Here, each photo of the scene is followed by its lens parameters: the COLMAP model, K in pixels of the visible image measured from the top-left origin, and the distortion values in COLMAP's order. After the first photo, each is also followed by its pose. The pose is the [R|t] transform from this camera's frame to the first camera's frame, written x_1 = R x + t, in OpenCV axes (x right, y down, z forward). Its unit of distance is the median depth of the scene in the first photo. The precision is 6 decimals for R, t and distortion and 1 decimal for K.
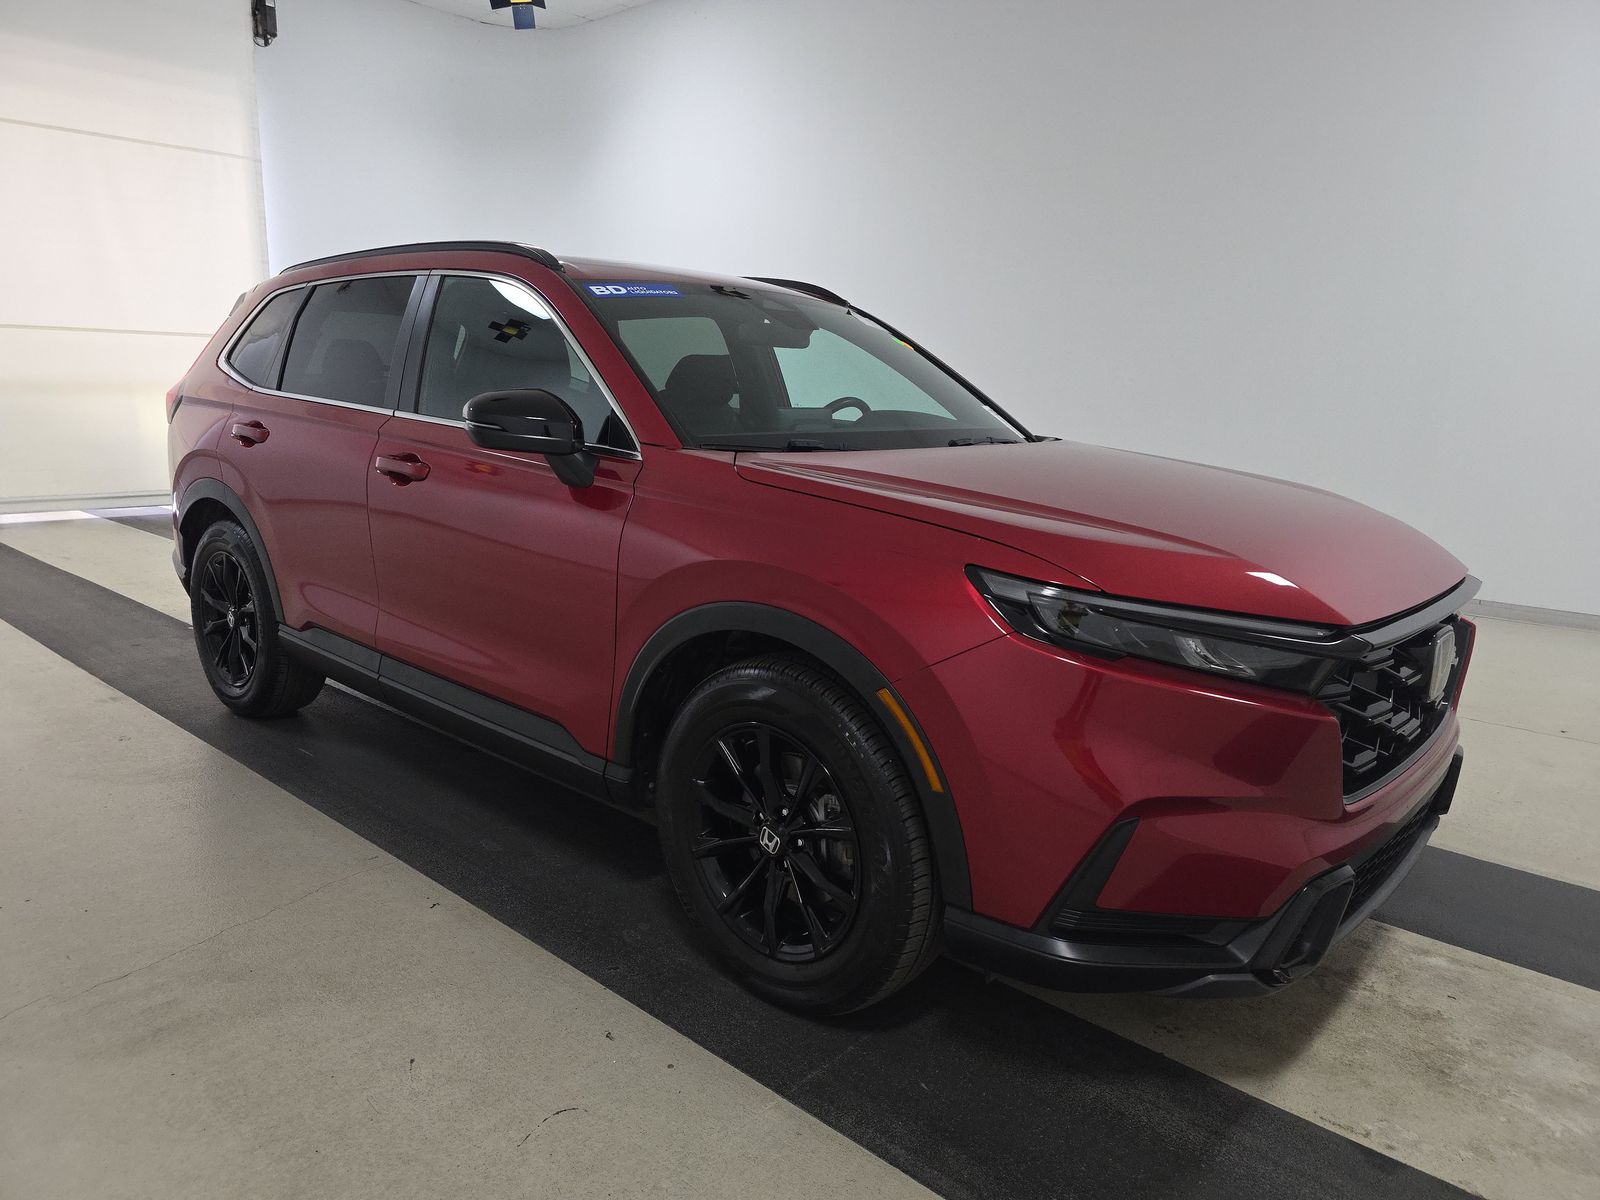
lens RADIAL K [[1101.0, 0, 810.7], [0, 1101.0, 602.9], [0, 0, 1]] dist [-0.000659, -0.001778]
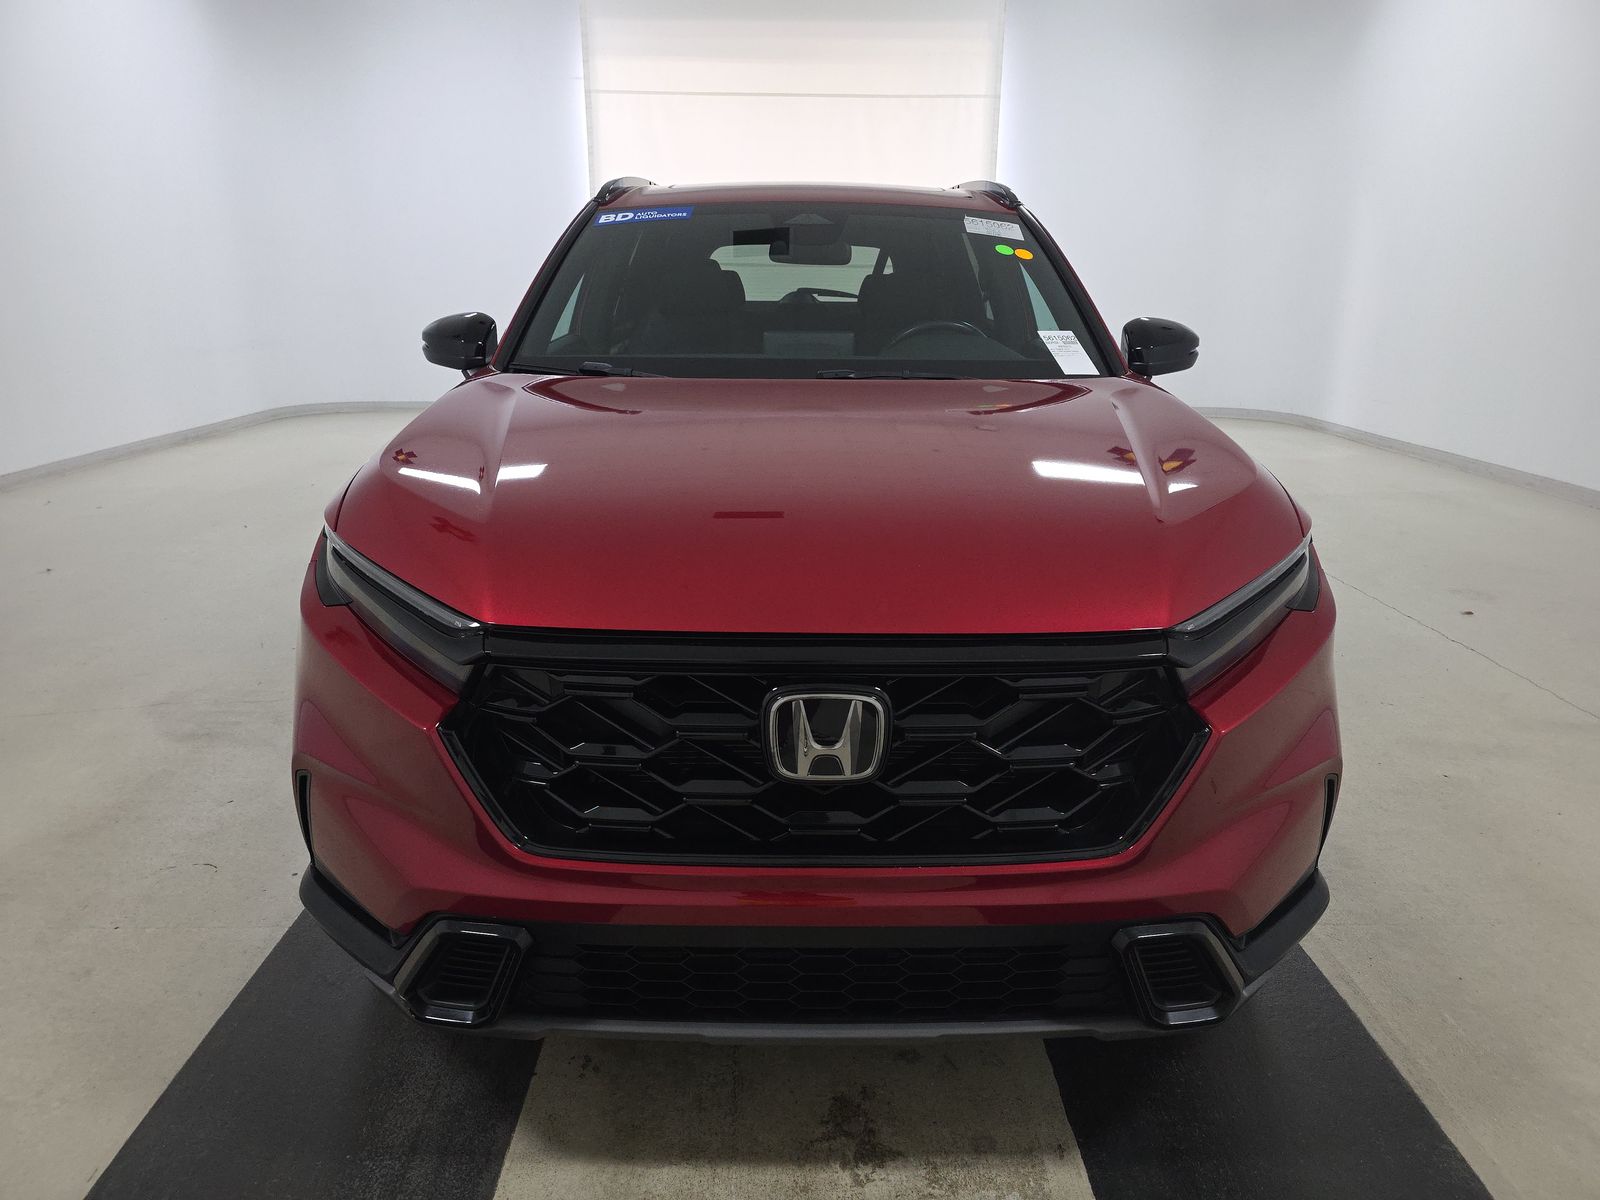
lens RADIAL K [[1101.0, 0, 810.7], [0, 1101.0, 602.9], [0, 0, 1]] dist [-0.000659, -0.001778]
pose [[0.664725, 0.187023, -0.723300, 0.959929], [-0.137613, 0.982244, 0.127508, -0.096755], [0.734305, 0.014778, 0.678659, 0.517503]]
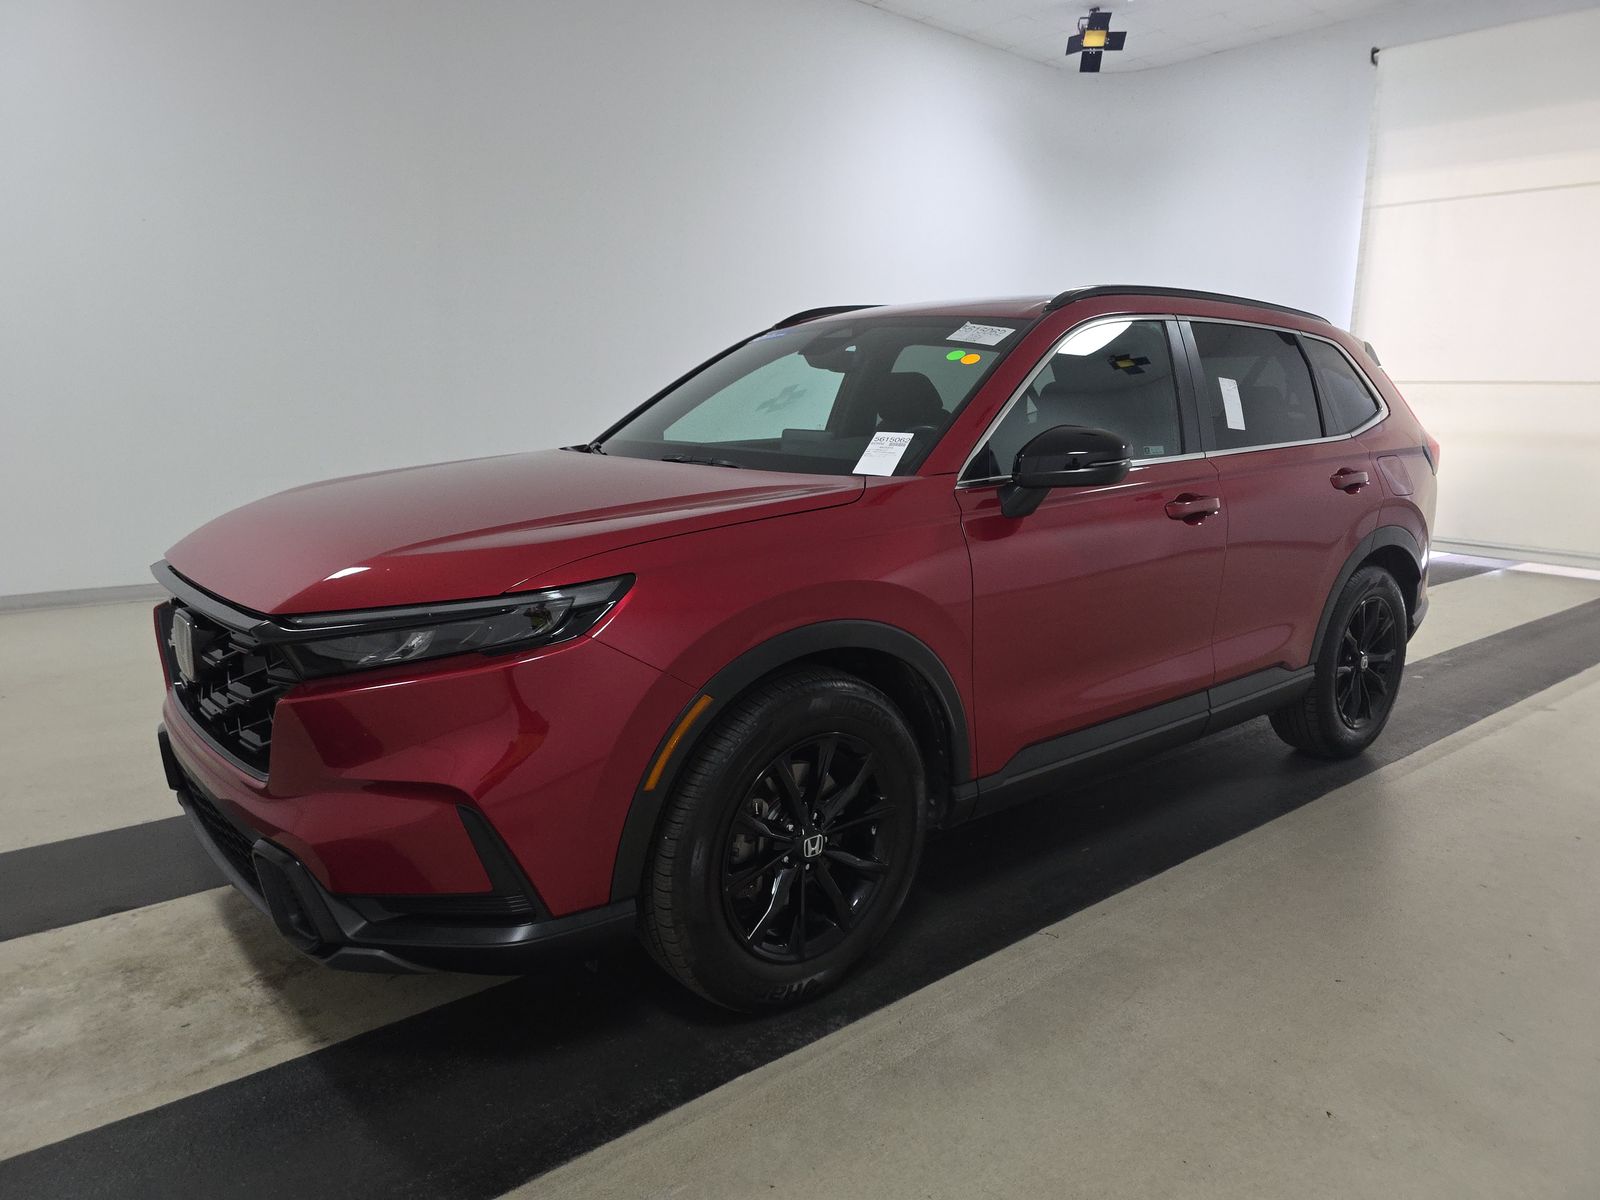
lens RADIAL K [[1101.0, 0, 810.7], [0, 1101.0, 602.9], [0, 0, 1]] dist [-0.000659, -0.001778]
pose [[-0.142420, 0.159501, -0.976870, 1.422096], [-0.225082, 0.955856, 0.188885, -0.304217], [0.963875, 0.246777, -0.100232, 1.574656]]
